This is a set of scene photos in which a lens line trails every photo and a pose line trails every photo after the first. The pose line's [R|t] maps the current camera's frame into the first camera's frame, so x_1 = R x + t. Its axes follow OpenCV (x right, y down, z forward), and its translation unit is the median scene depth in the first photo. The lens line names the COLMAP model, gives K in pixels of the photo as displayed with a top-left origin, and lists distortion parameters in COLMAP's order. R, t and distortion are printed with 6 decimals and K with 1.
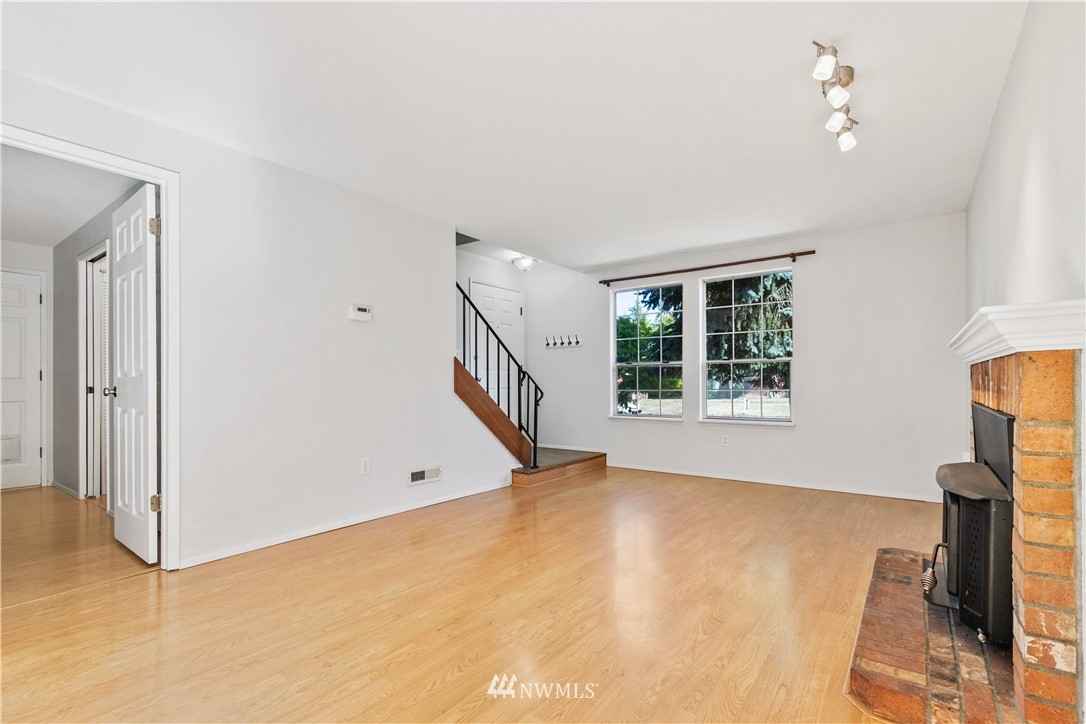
lens RADIAL K [[497.0, 0, 538.7], [0, 497.0, 386.6], [0, 0, 1]] dist [0.000222, -0.000048]
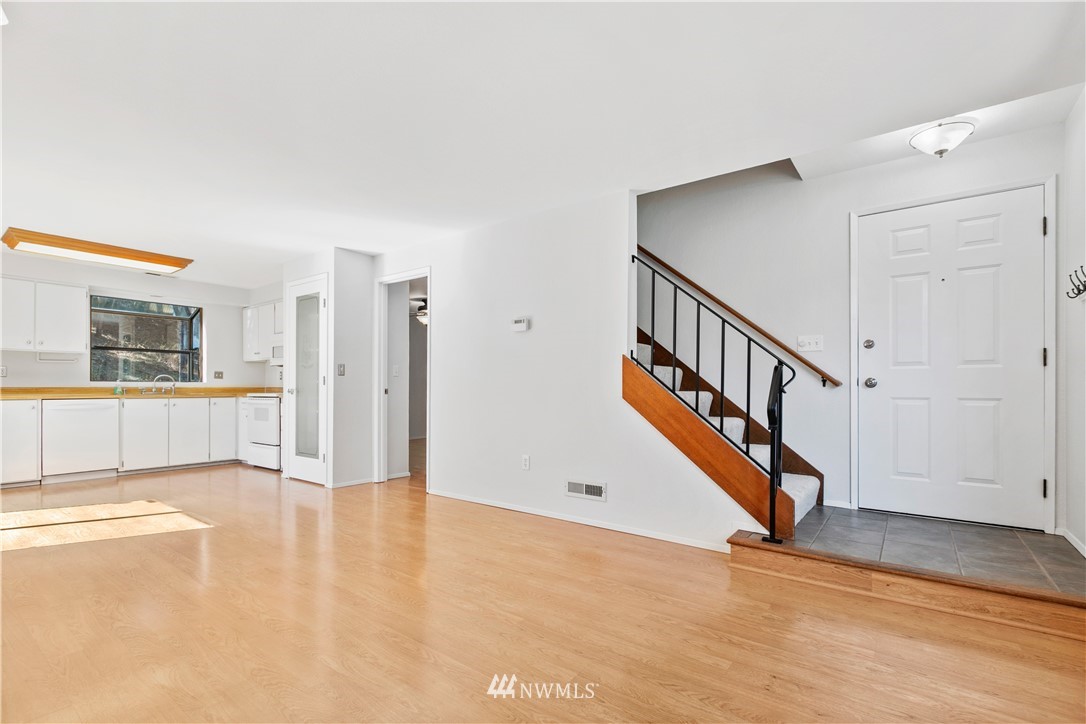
lens RADIAL K [[497.0, 0, 538.7], [0, 497.0, 386.6], [0, 0, 1]] dist [0.000222, -0.000048]
pose [[-0.004353, -0.000792, -0.999990, 0.558683], [-0.010895, 0.999940, -0.000745, -0.005504], [0.999931, 0.010891, -0.004362, 0.763224]]
